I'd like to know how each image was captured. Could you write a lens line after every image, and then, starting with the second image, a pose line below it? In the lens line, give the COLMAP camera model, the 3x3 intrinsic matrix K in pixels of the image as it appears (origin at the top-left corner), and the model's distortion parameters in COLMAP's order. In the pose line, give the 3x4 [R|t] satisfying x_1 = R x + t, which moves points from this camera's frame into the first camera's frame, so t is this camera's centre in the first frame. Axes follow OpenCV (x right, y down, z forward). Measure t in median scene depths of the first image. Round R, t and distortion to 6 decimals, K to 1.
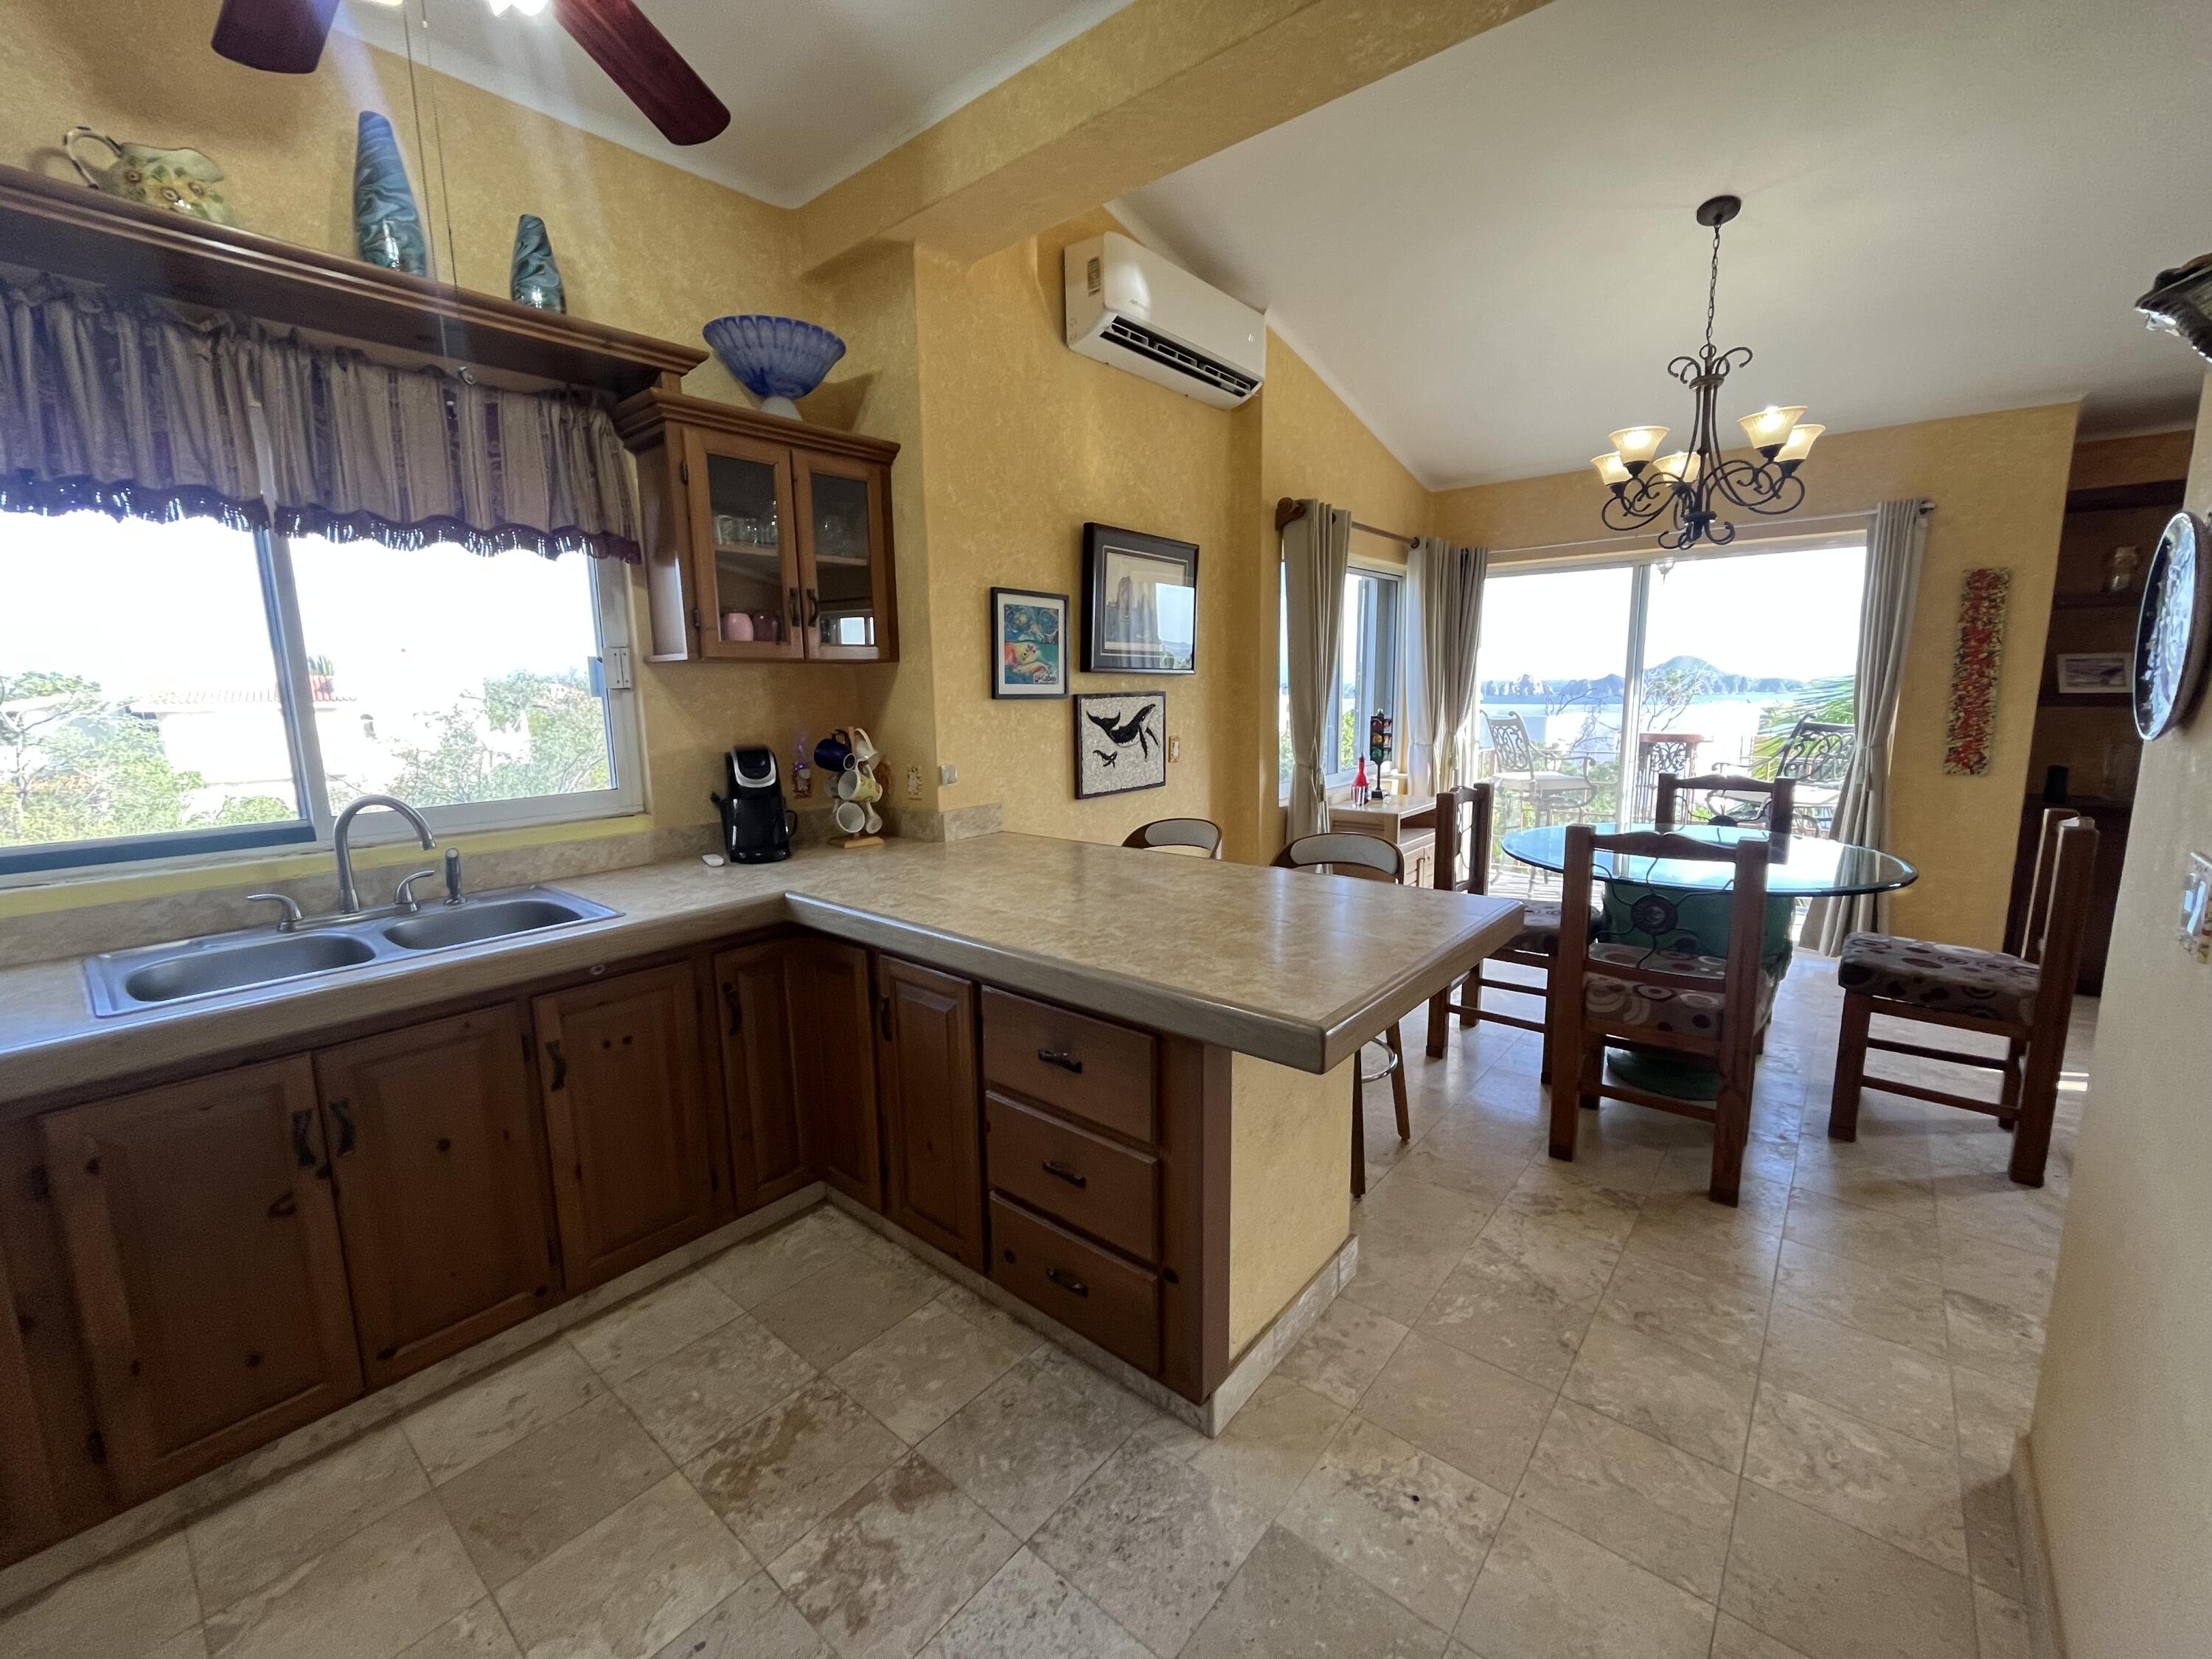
lens RADIAL K [[904.0, 0, 1108.4], [0, 904.0, 823.8], [0, 0, 1]] dist [-0.001389, 0.000299]
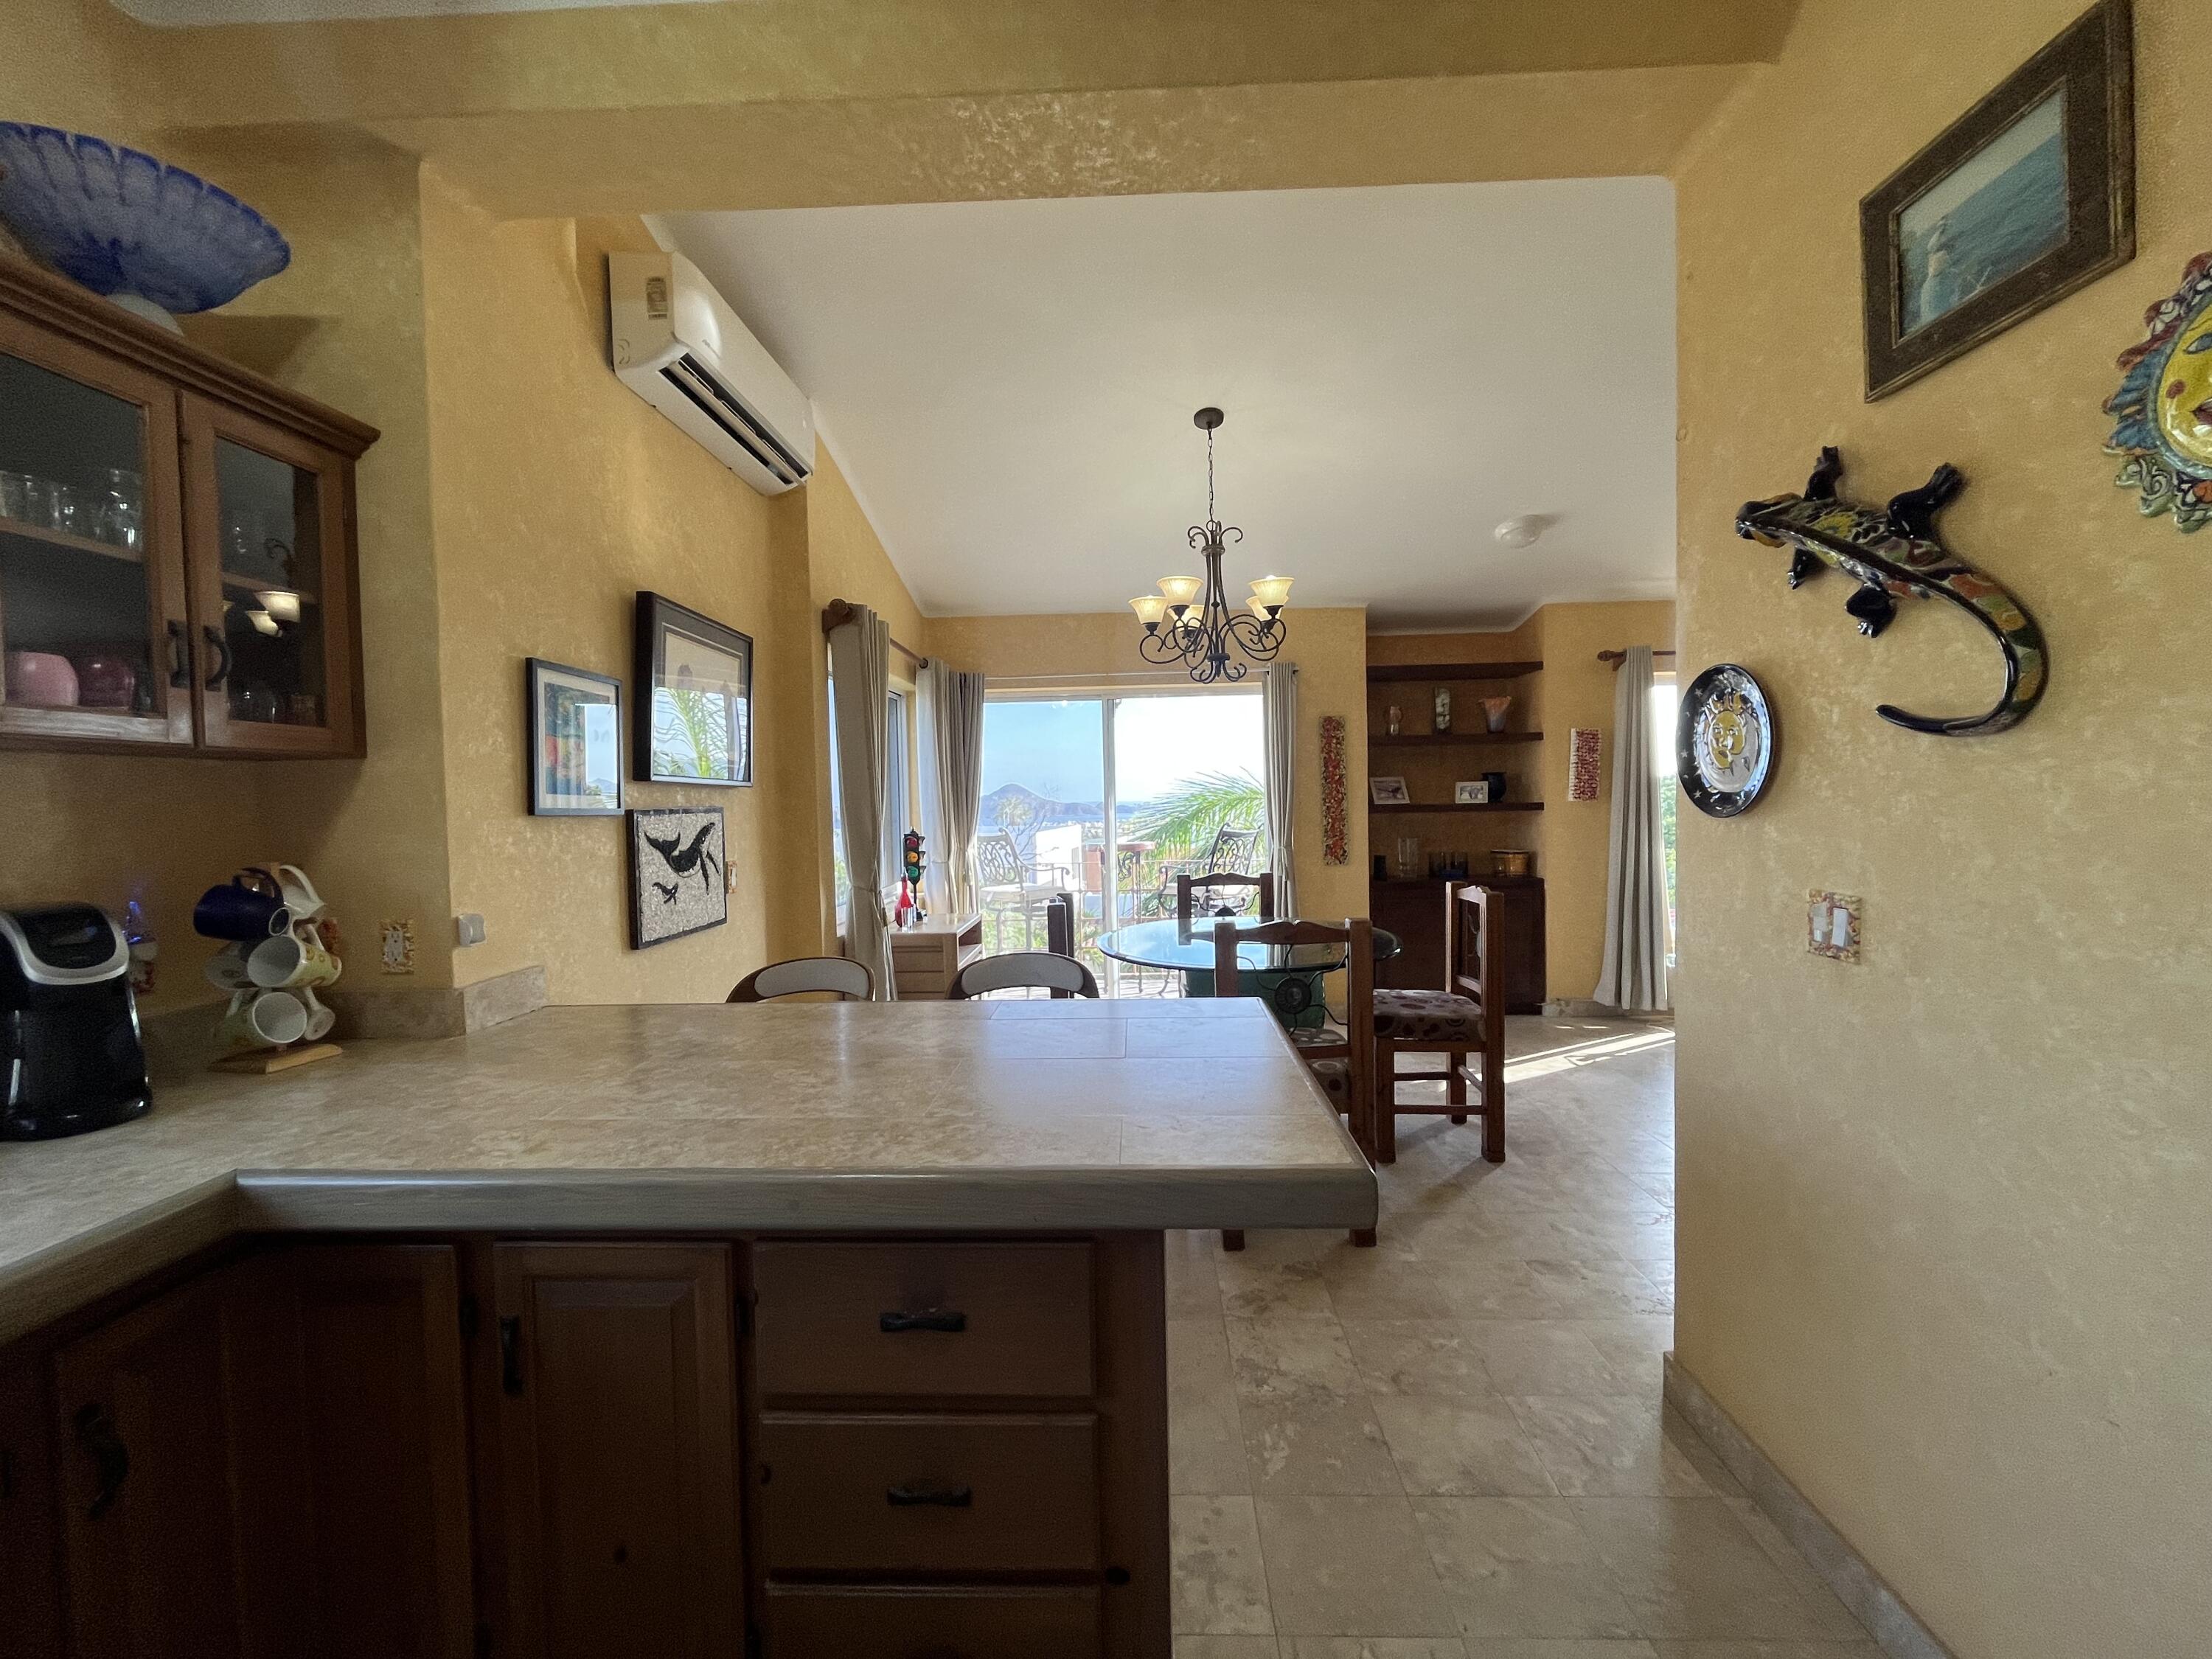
lens RADIAL K [[904.0, 0, 1105.6], [0, 904.0, 824.5], [0, 0, 1]] dist [-0.001389, 0.000299]
pose [[0.787515, -0.018910, 0.616005, -0.191468], [0.104057, 0.989259, -0.102661, -0.013109], [-0.607447, 0.144947, 0.781024, 0.178040]]
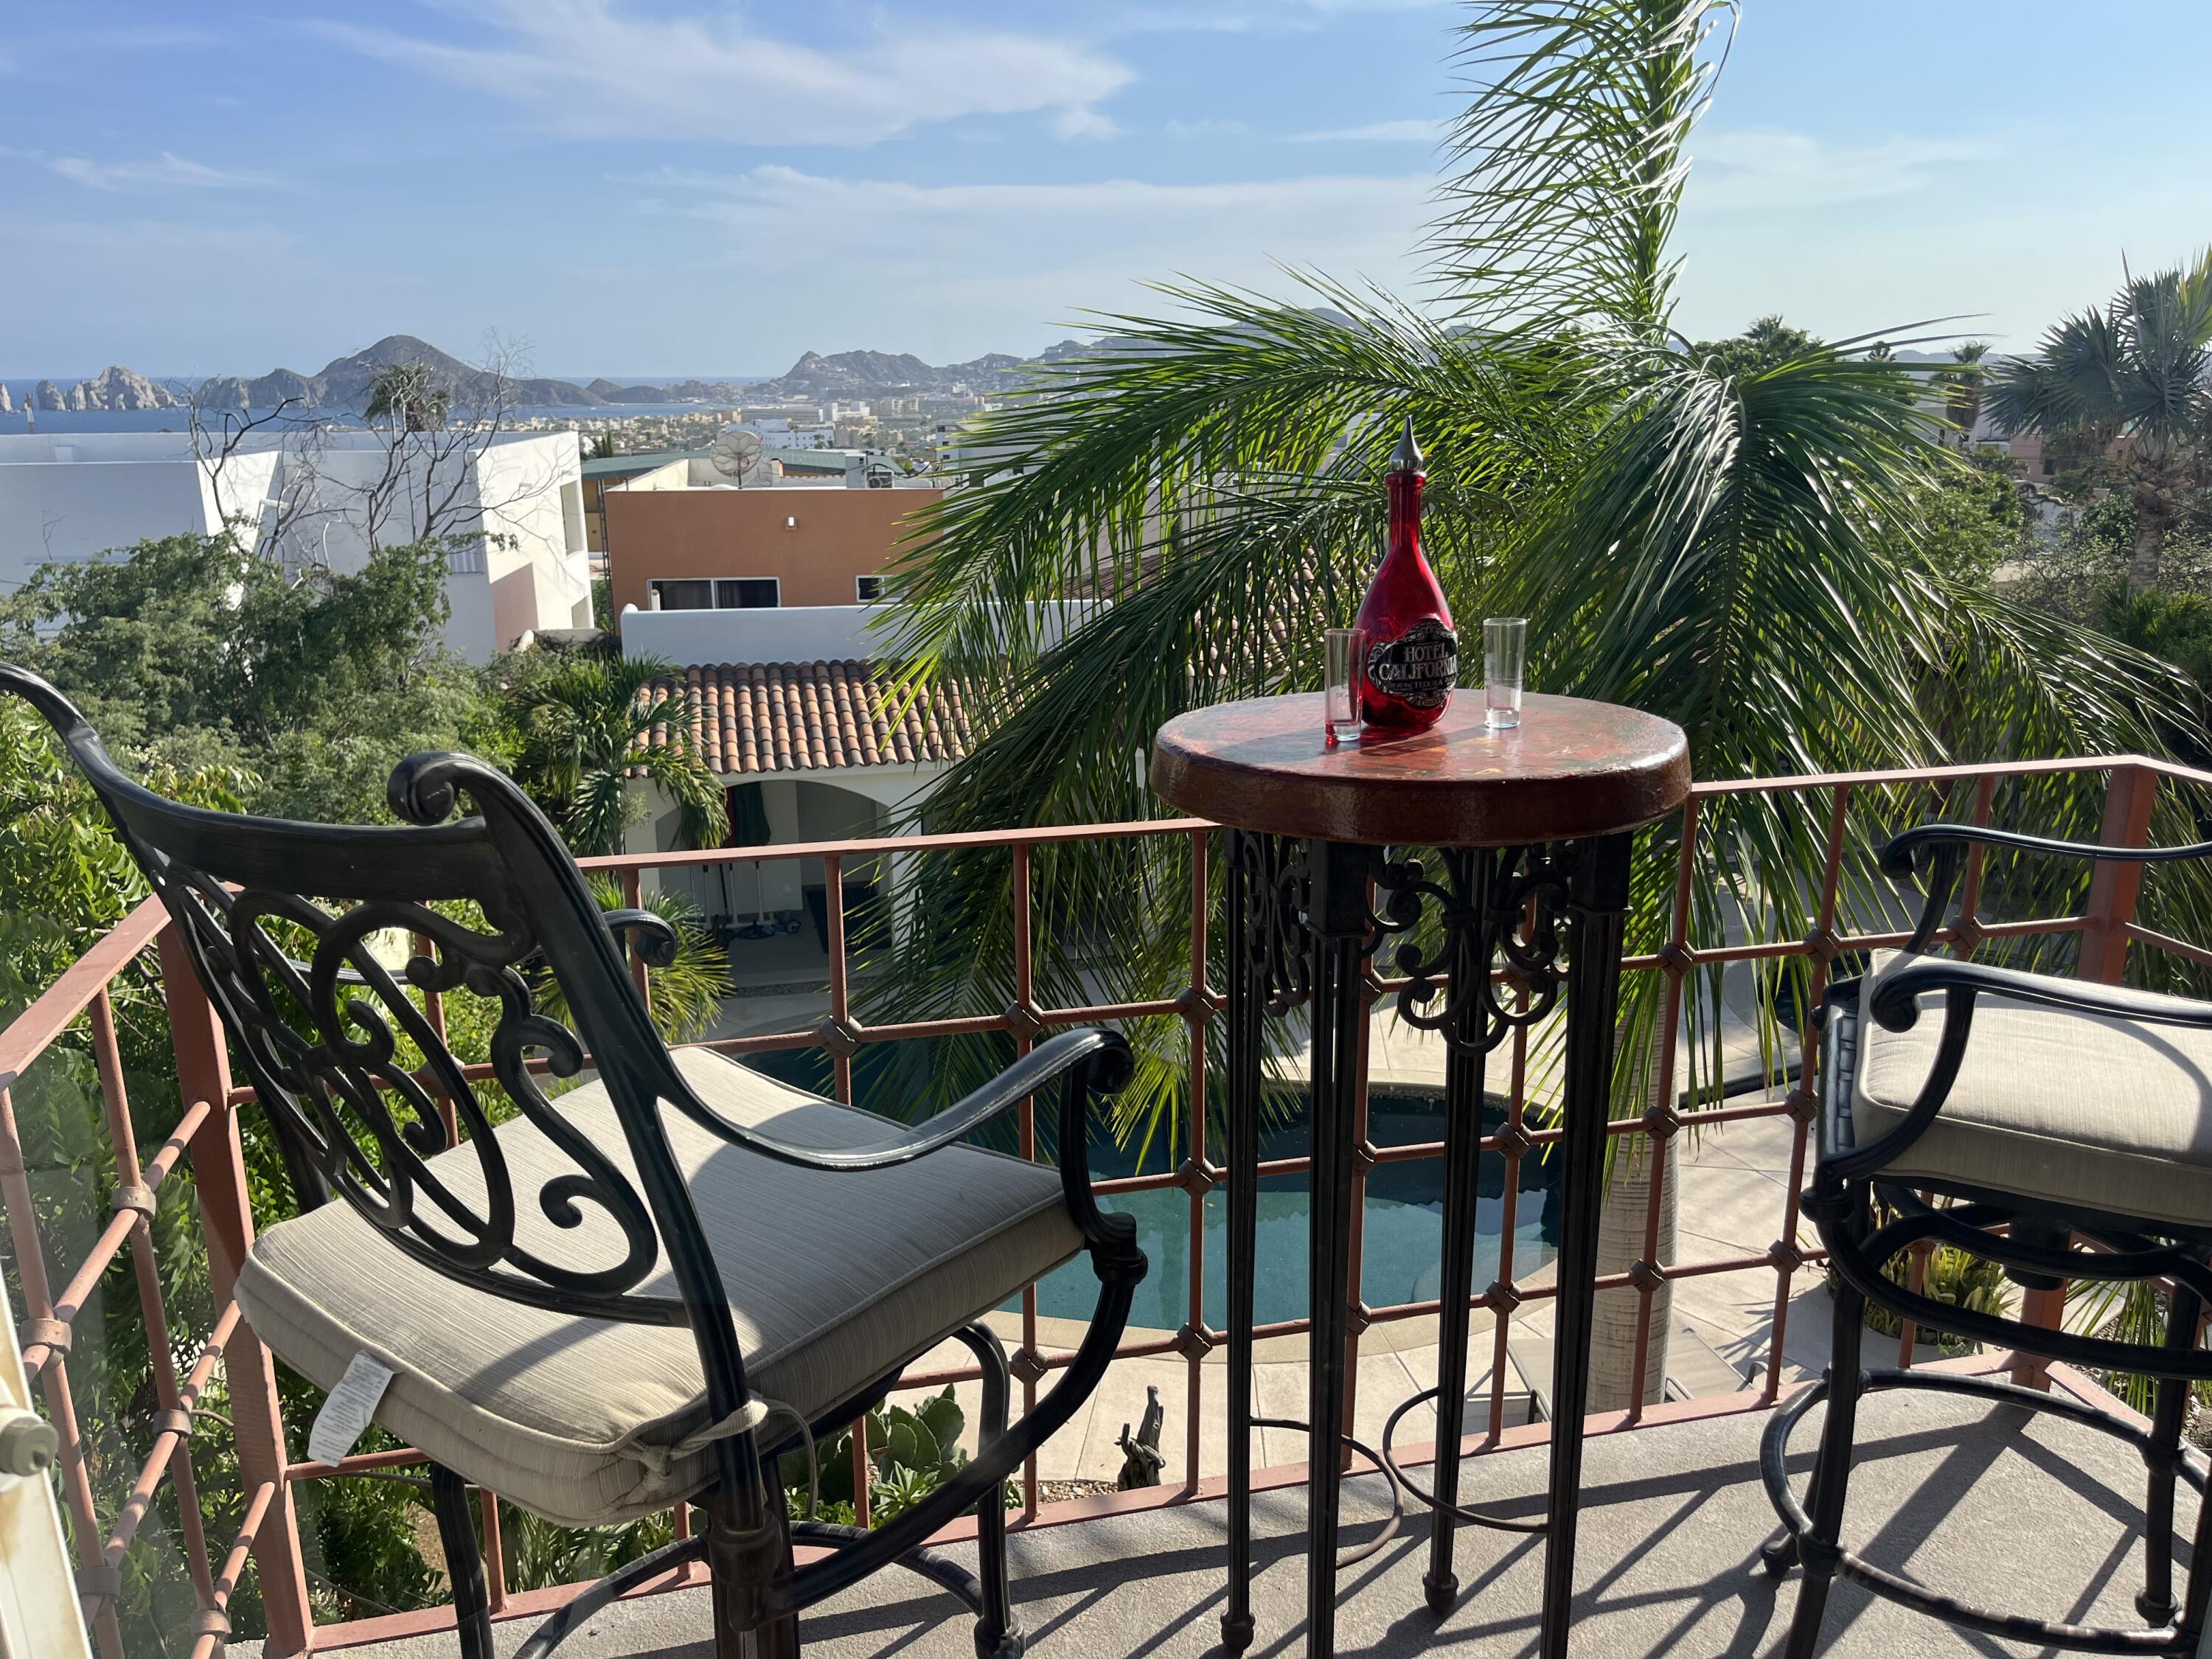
lens RADIAL K [[1676.9, 0, 1108.0], [0, 1676.9, 846.8], [0, 0, 1]] dist [0.062921, -0.079729]
pose [[0.589147, -0.208406, 0.780687, 0.659881], [0.120743, 0.978025, 0.169967, -0.230376], [-0.798954, -0.005873, 0.601364, 1.488585]]
